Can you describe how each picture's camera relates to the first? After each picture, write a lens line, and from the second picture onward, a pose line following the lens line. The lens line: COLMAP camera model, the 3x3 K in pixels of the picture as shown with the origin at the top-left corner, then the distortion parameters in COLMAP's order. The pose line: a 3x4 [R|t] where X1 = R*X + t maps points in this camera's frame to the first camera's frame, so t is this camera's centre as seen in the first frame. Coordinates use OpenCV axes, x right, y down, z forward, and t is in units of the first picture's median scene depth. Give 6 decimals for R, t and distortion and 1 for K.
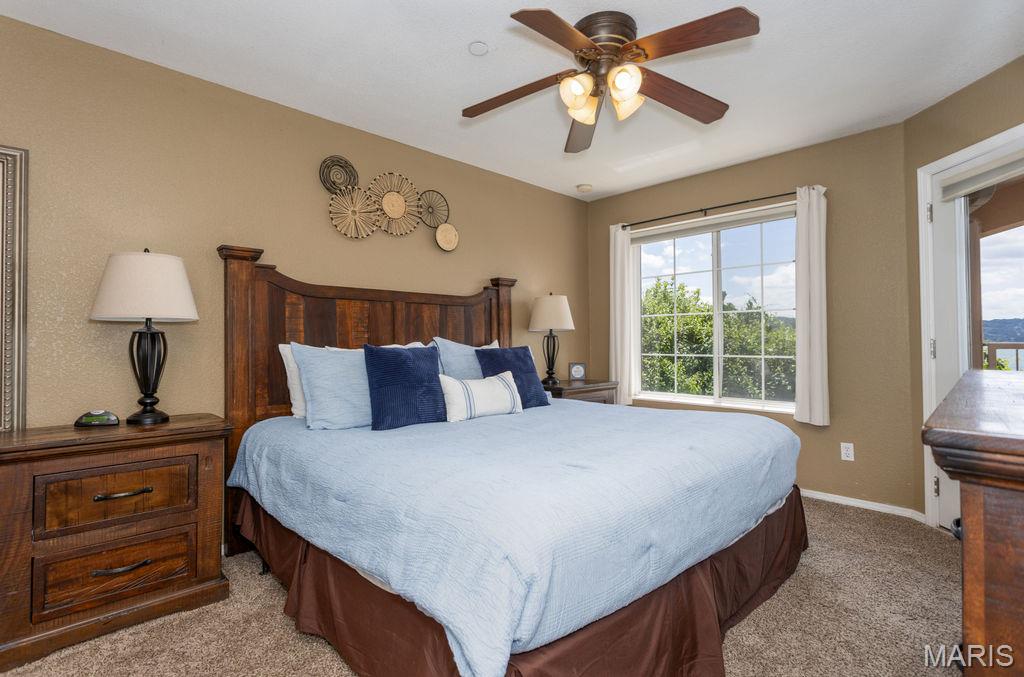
lens RADIAL K [[491.6, 0, 507.0], [0, 491.6, 341.0], [0, 0, 1]] dist [-0.002292, 0.001072]
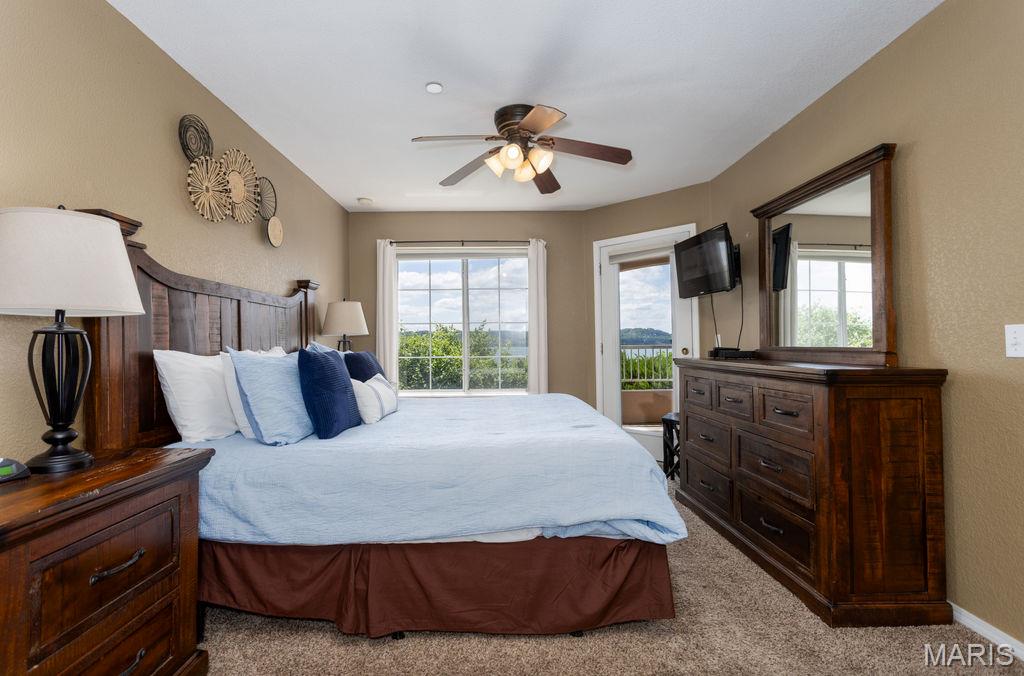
lens RADIAL K [[491.6, 0, 512.3], [0, 491.6, 340.4], [0, 0, 1]] dist [-0.002292, 0.001072]
pose [[0.680033, 0.005429, 0.733161, -0.576147], [0.005253, 0.999911, -0.012276, 0.003506], [-0.733162, 0.012200, 0.679944, 0.075591]]
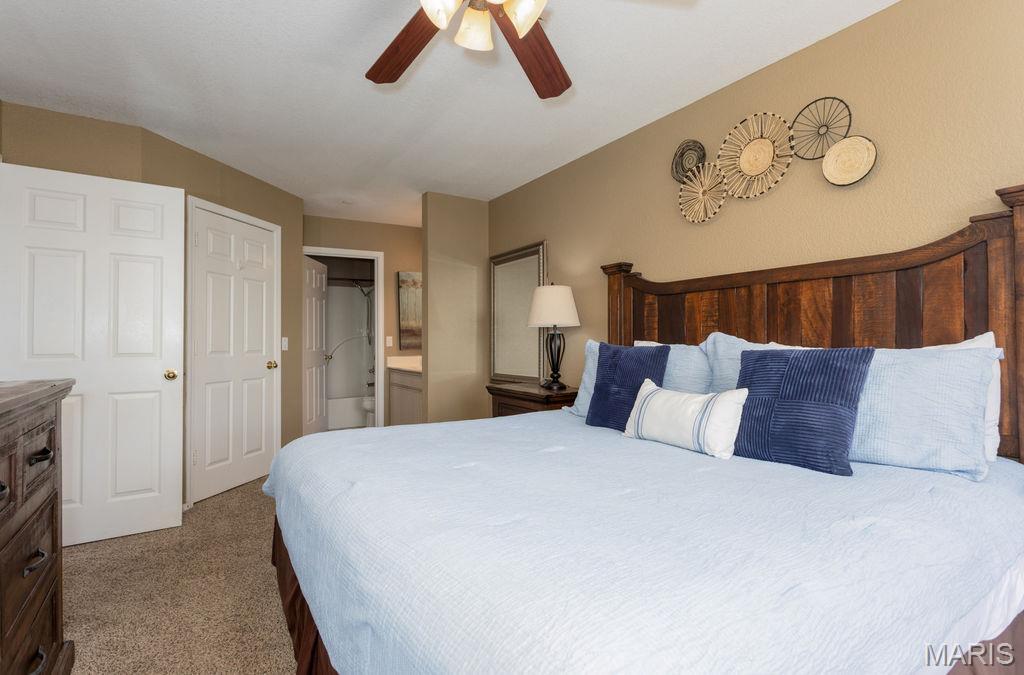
lens RADIAL K [[491.6, 0, 512.2], [0, 491.6, 333.2], [0, 0, 1]] dist [-0.002292, 0.001072]
pose [[-0.219521, -0.004927, -0.975595, 0.647897], [0.013645, 0.999874, -0.008120, -0.005411], [0.975512, -0.015094, -0.219426, 0.873636]]
